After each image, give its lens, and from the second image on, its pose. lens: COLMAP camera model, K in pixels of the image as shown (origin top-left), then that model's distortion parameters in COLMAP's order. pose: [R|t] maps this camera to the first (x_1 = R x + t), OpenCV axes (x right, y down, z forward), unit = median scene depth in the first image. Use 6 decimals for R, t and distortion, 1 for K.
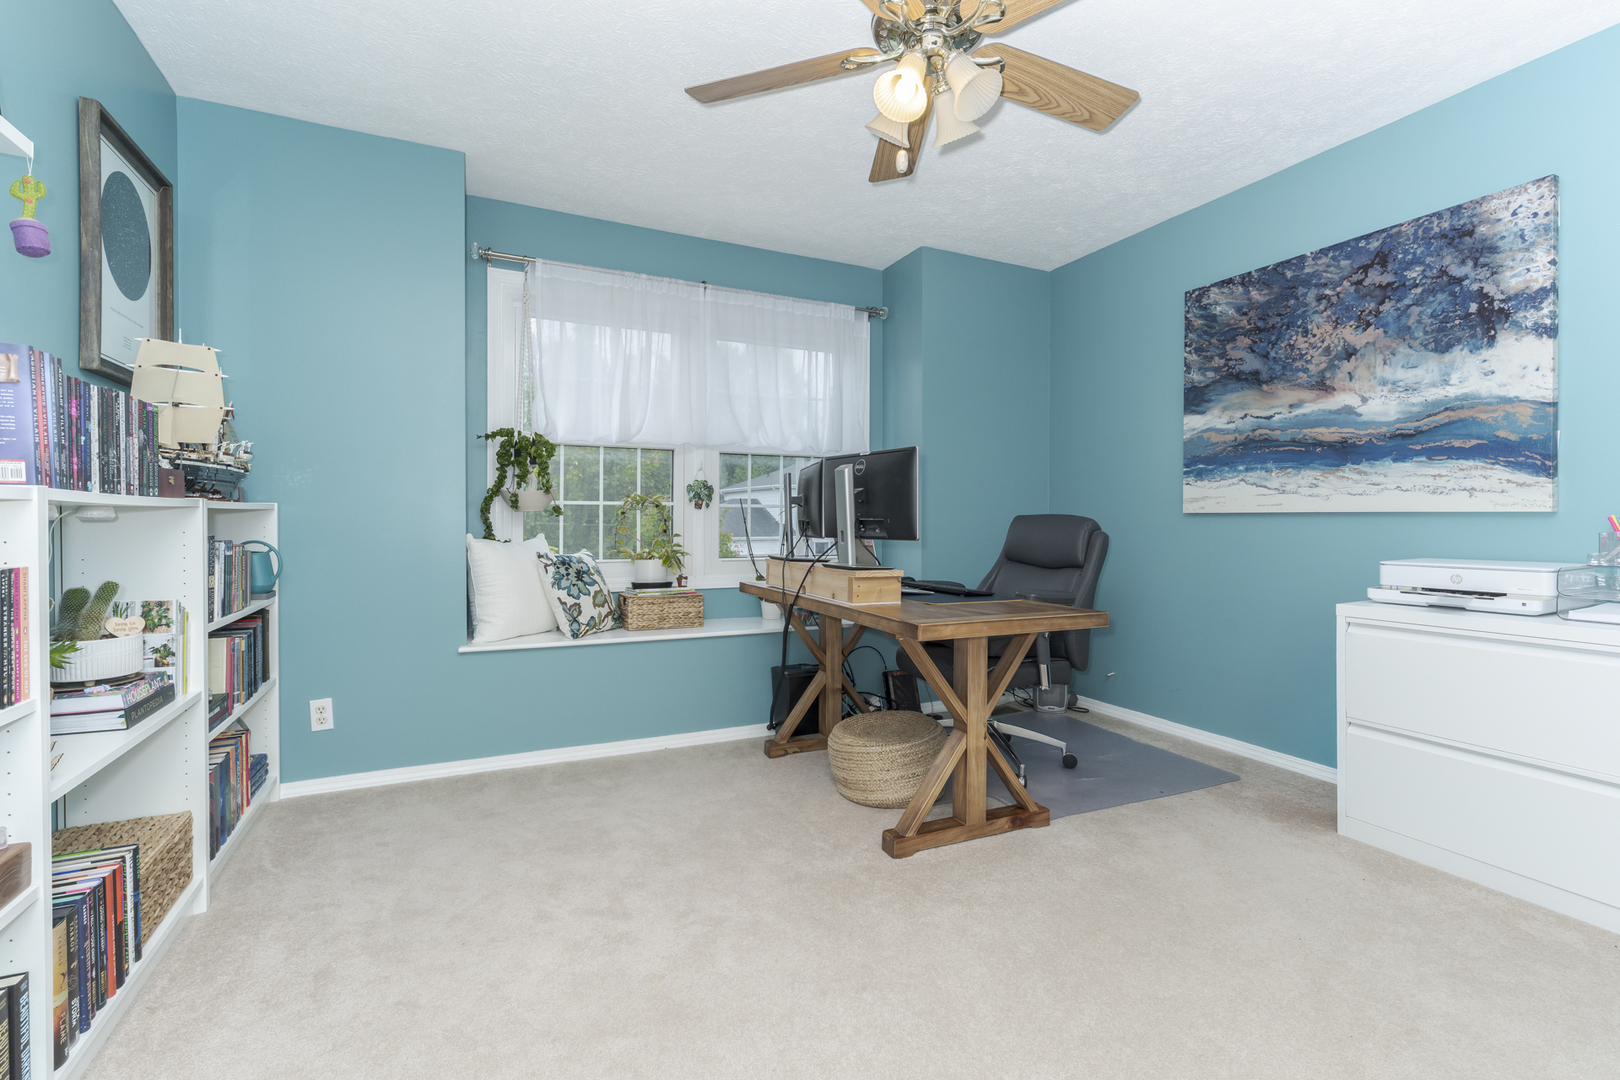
lens RADIAL K [[739.8, 0, 810.2], [0, 739.8, 533.8], [0, 0, 1]] dist [-0.007056, 0.000546]
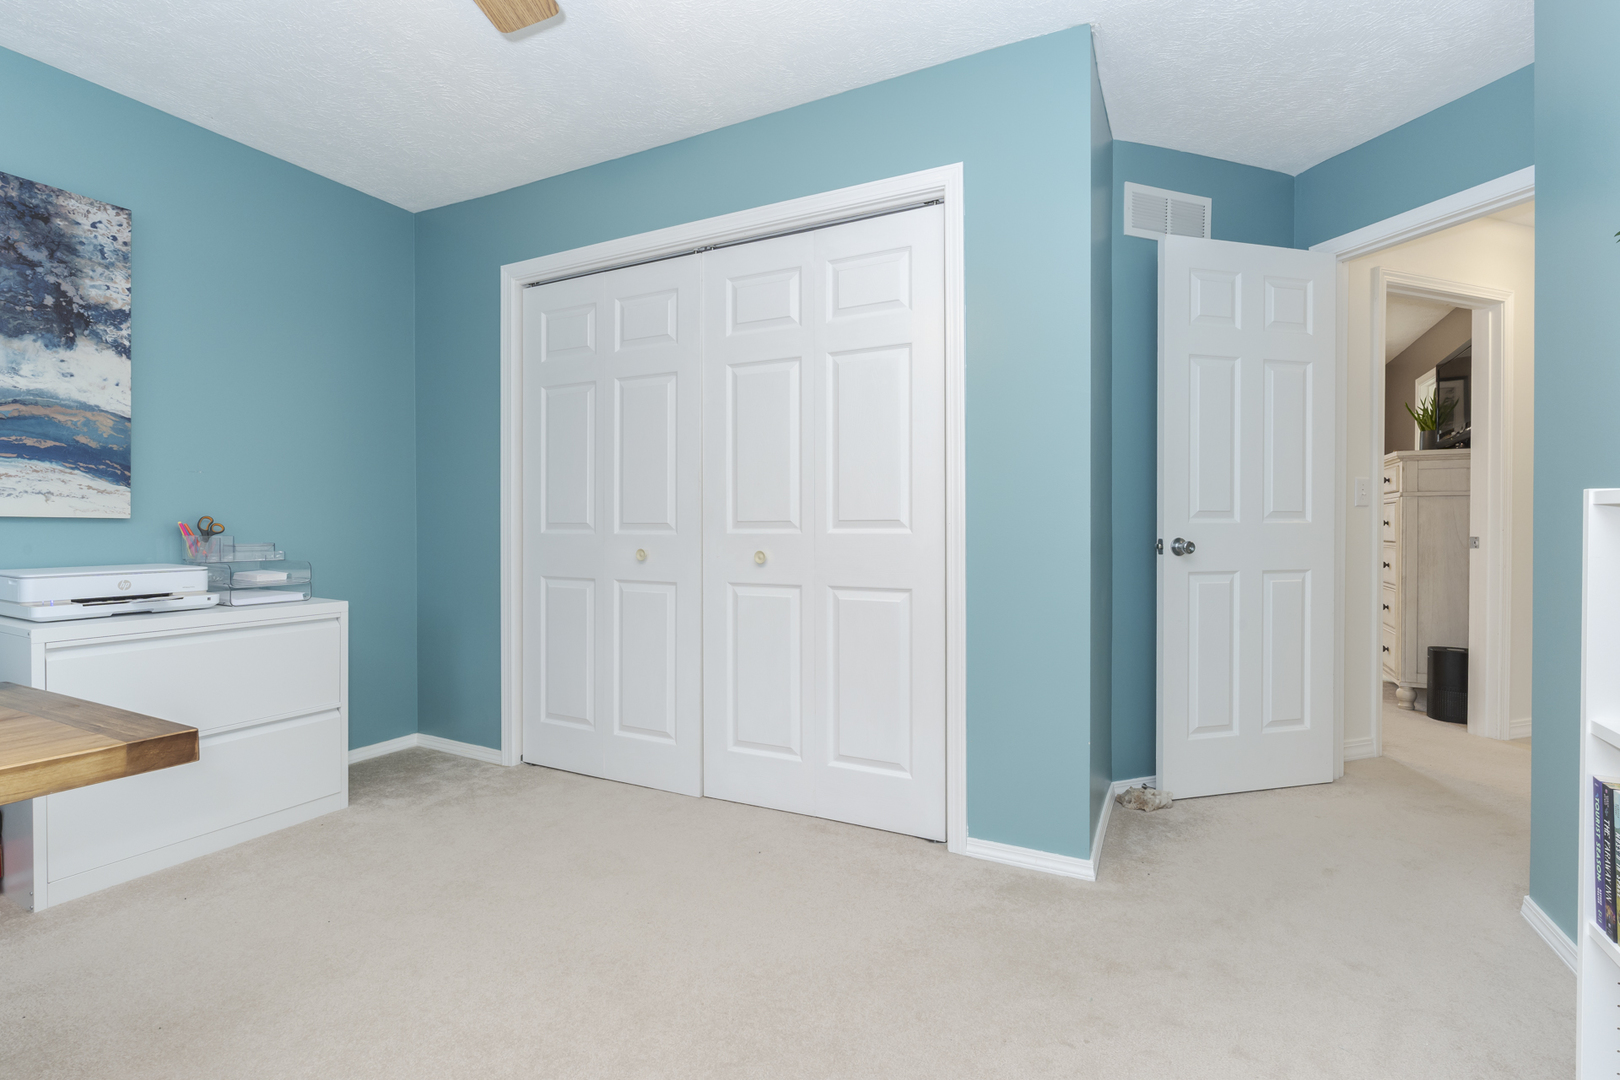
lens RADIAL K [[739.8, 0, 815.3], [0, 739.8, 541.8], [0, 0, 1]] dist [-0.007056, 0.000546]
pose [[-0.636528, -0.021725, 0.770948, -0.468278], [0.010804, 0.999254, 0.037079, -0.023420], [-0.771178, 0.031931, -0.635818, 0.874905]]
